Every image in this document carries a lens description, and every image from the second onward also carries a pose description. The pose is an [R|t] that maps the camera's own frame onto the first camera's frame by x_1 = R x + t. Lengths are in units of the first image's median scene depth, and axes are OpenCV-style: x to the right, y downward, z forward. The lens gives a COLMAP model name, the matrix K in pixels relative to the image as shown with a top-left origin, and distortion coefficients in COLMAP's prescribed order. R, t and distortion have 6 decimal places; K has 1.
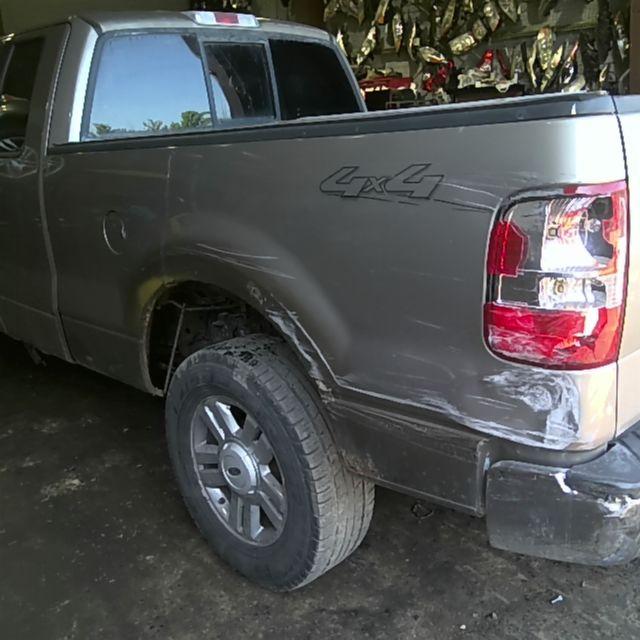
lens RADIAL K [[681.9, 0, 317.3], [0, 681.9, 319.5], [0, 0, 1]] dist [0.146199, -0.256149]
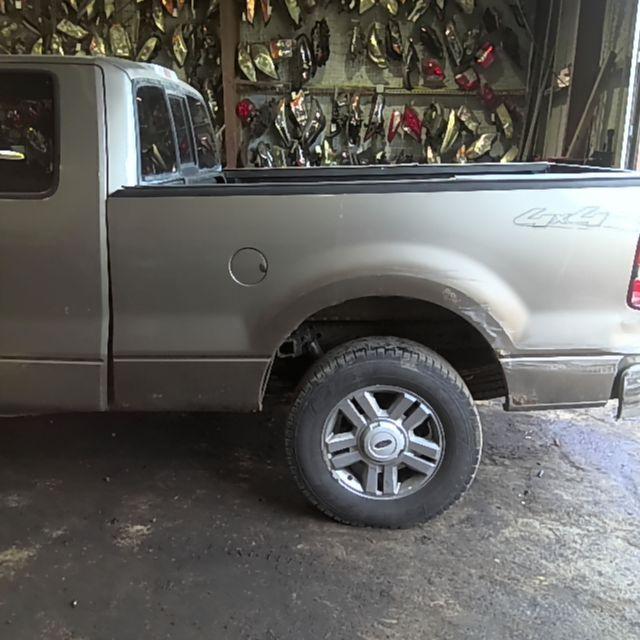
lens RADIAL K [[681.9, 0, 317.3], [0, 681.9, 319.5], [0, 0, 1]] dist [0.146199, -0.256149]
pose [[0.738992, -0.108336, 0.664946, -0.958450], [0.144640, 0.989484, 0.000465, -0.024919], [-0.658004, 0.095834, 0.746891, 0.094666]]
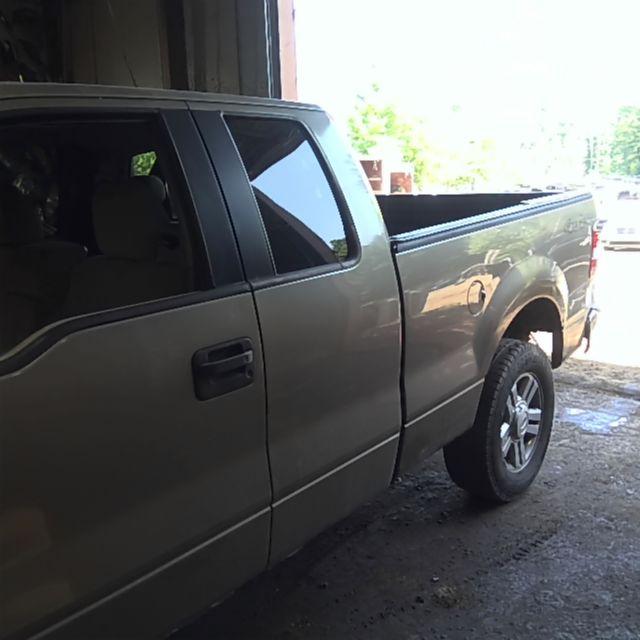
lens RADIAL K [[681.9, 0, 317.3], [0, 681.9, 319.5], [0, 0, 1]] dist [0.146199, -0.256149]
pose [[-0.106670, -0.155029, 0.982134, -1.470072], [0.324001, 0.928436, 0.181743, -0.407210], [-0.940024, 0.337599, -0.048806, 1.335000]]
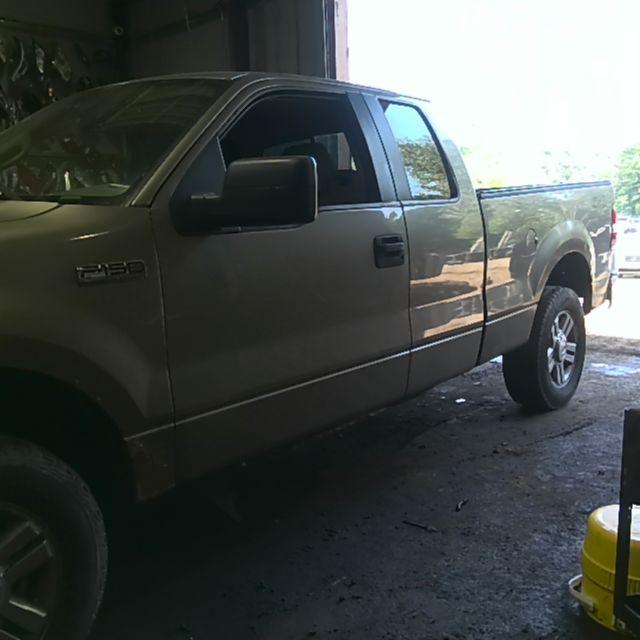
lens RADIAL K [[681.9, 0, 317.3], [0, 681.9, 319.5], [0, 0, 1]] dist [0.146199, -0.256149]
pose [[-0.097122, -0.096876, 0.990547, -1.922343], [0.324109, 0.937923, 0.123508, -0.327664], [-0.941021, 0.333040, -0.059695, 1.649749]]
